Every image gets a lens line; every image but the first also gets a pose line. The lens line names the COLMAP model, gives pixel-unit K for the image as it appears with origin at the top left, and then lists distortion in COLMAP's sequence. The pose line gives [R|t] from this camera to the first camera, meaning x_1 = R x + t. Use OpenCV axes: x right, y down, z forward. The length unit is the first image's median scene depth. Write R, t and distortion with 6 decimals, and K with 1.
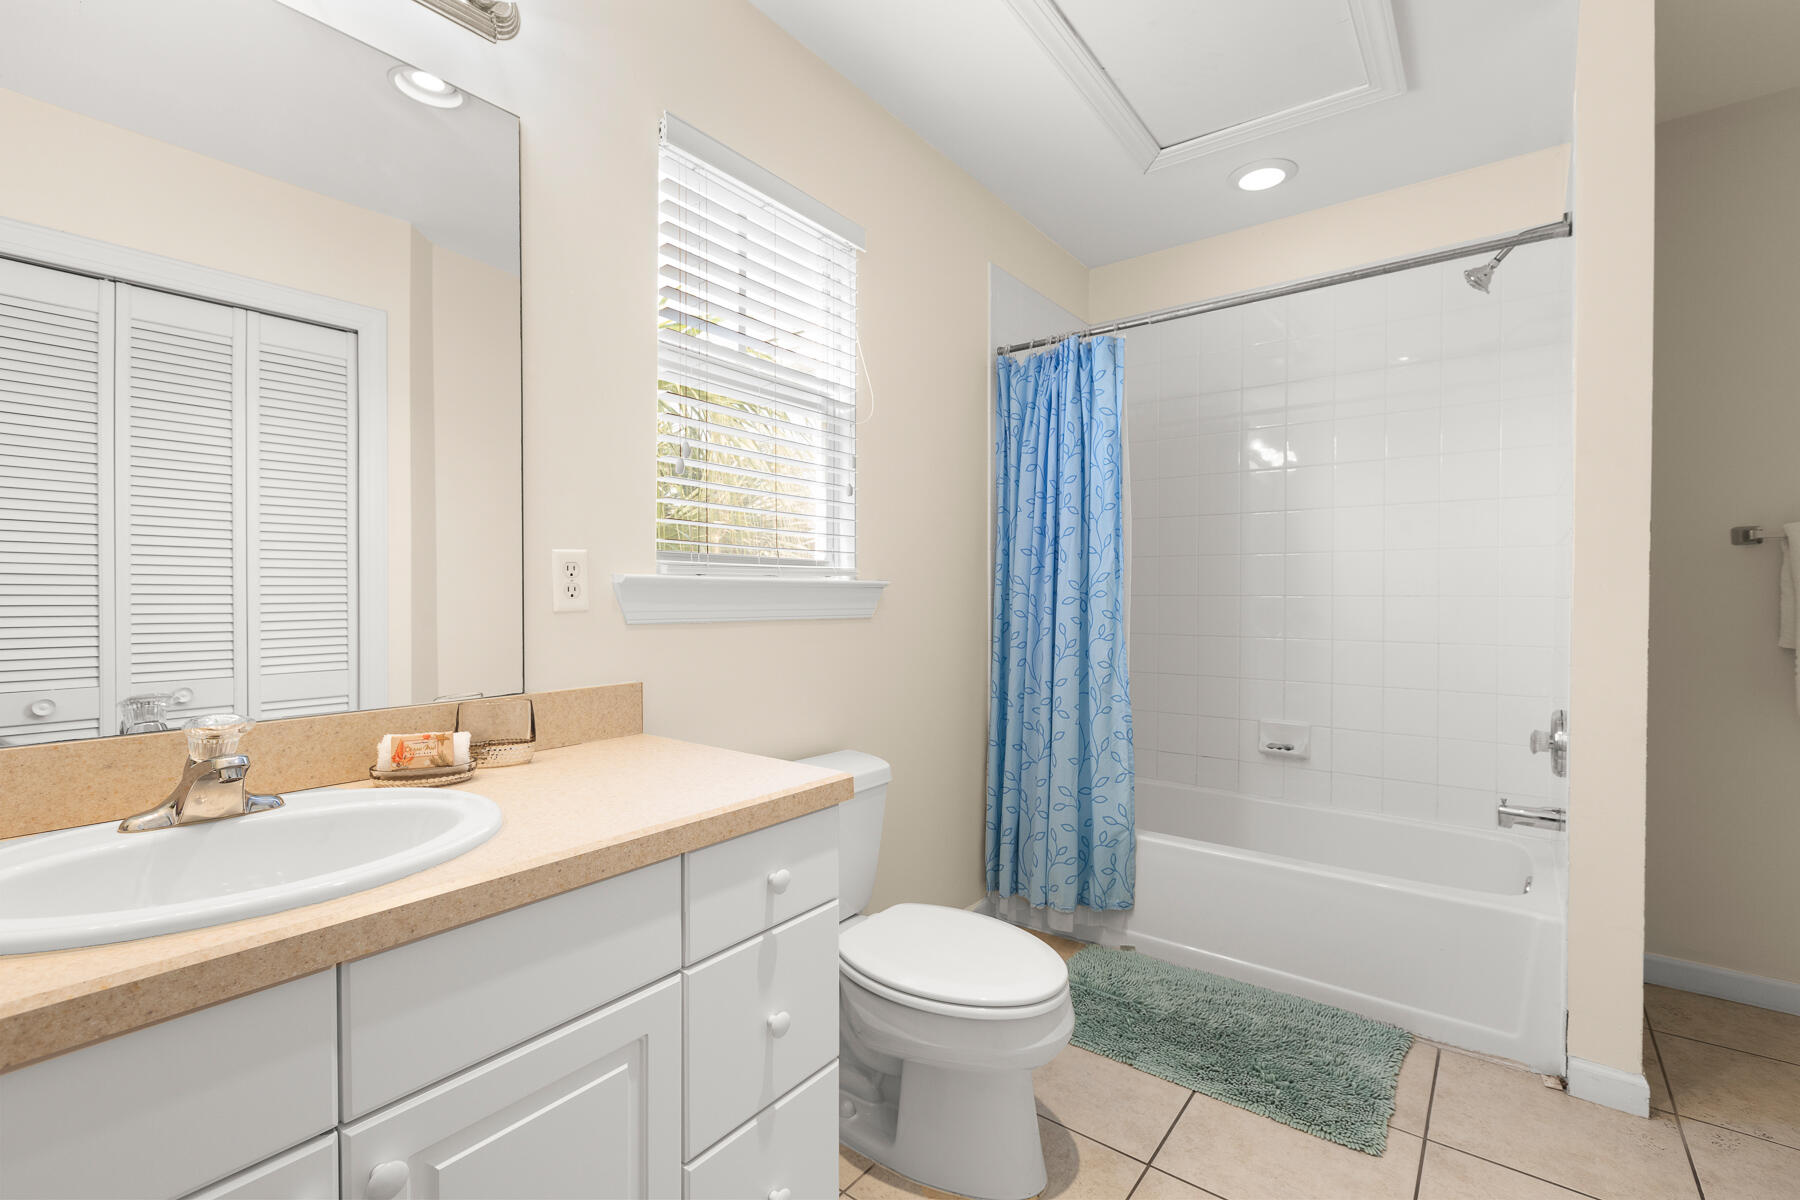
lens RADIAL K [[798.4, 0, 896.1], [0, 798.4, 602.1], [0, 0, 1]] dist [0.000724, 0.000028]
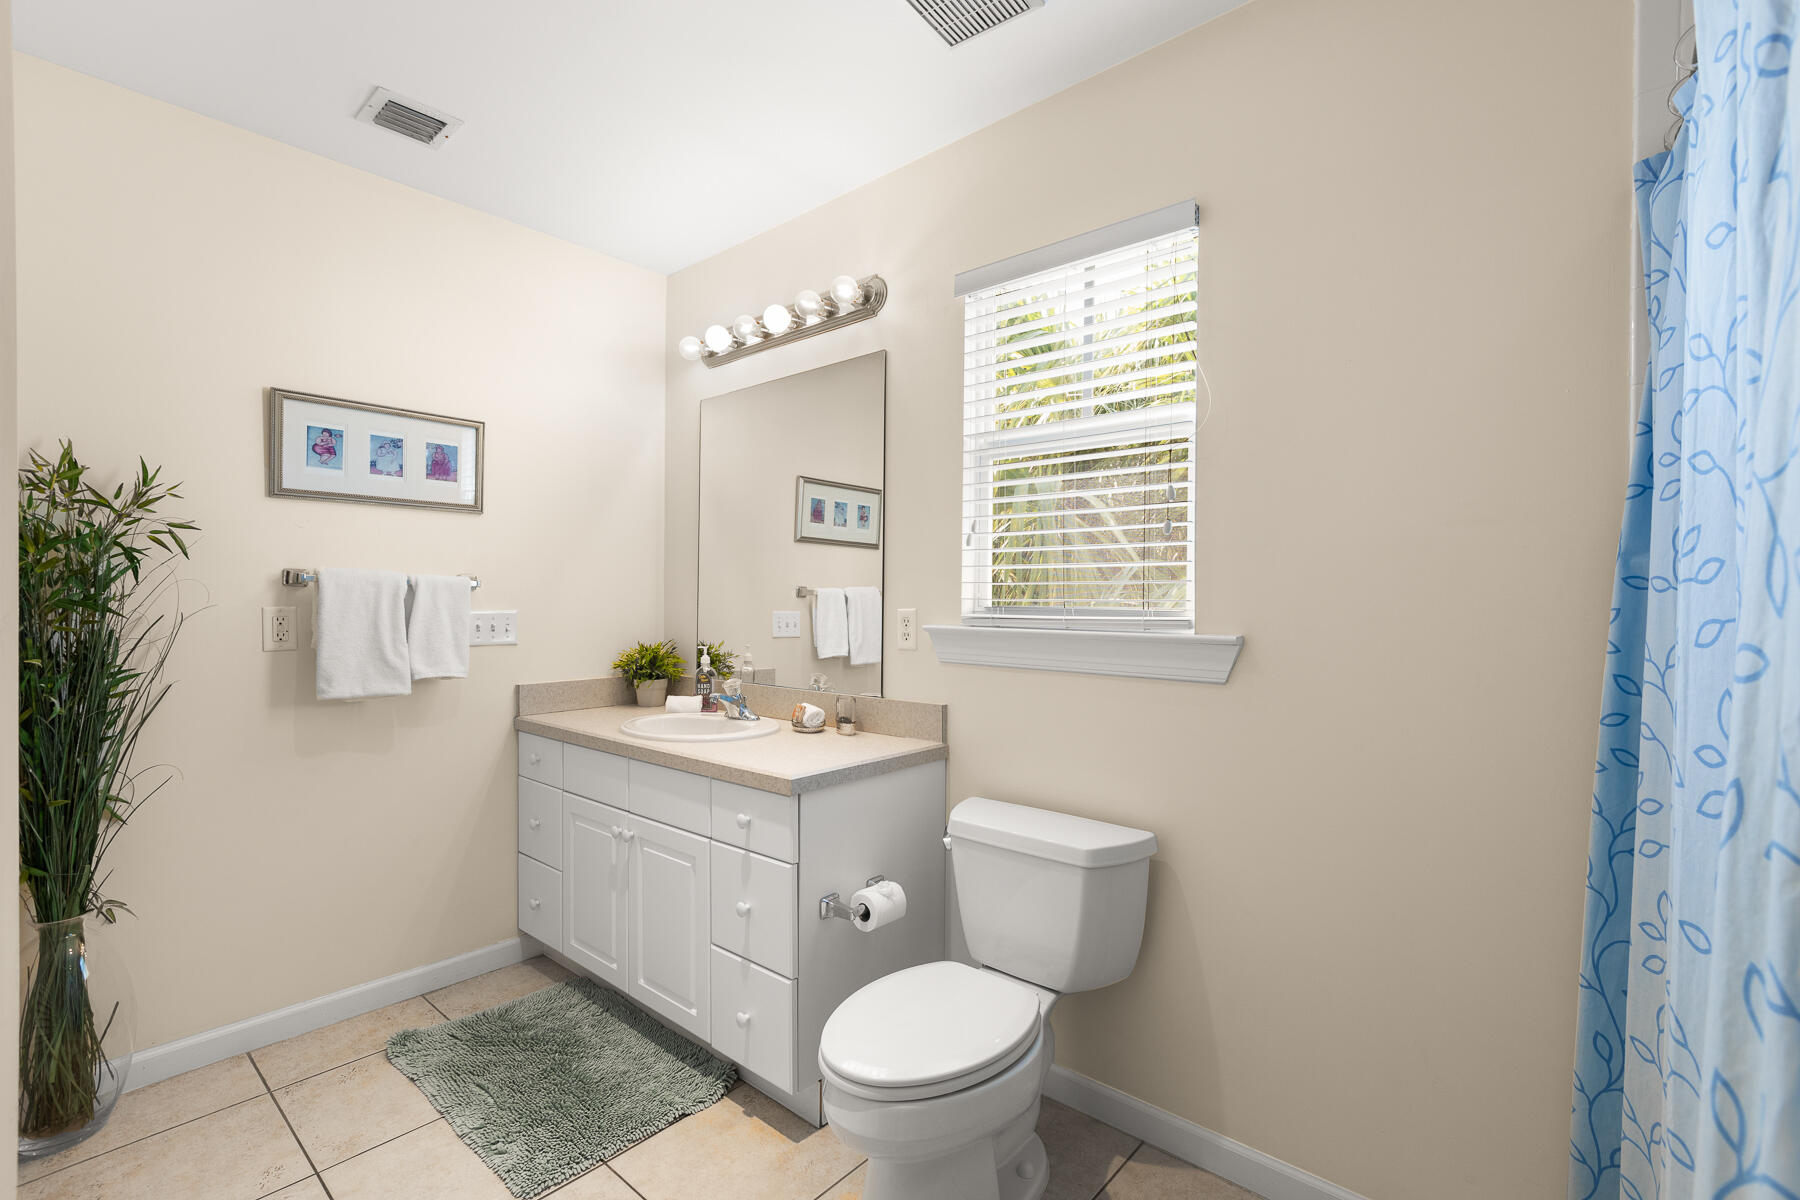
lens RADIAL K [[798.4, 0, 896.1], [0, 798.4, 602.1], [0, 0, 1]] dist [0.000724, 0.000028]
pose [[-0.060977, -0.001329, -0.998138, 1.131851], [-0.020518, 0.999789, -0.000077, -0.079185], [0.997928, 0.020476, -0.060992, 1.089715]]
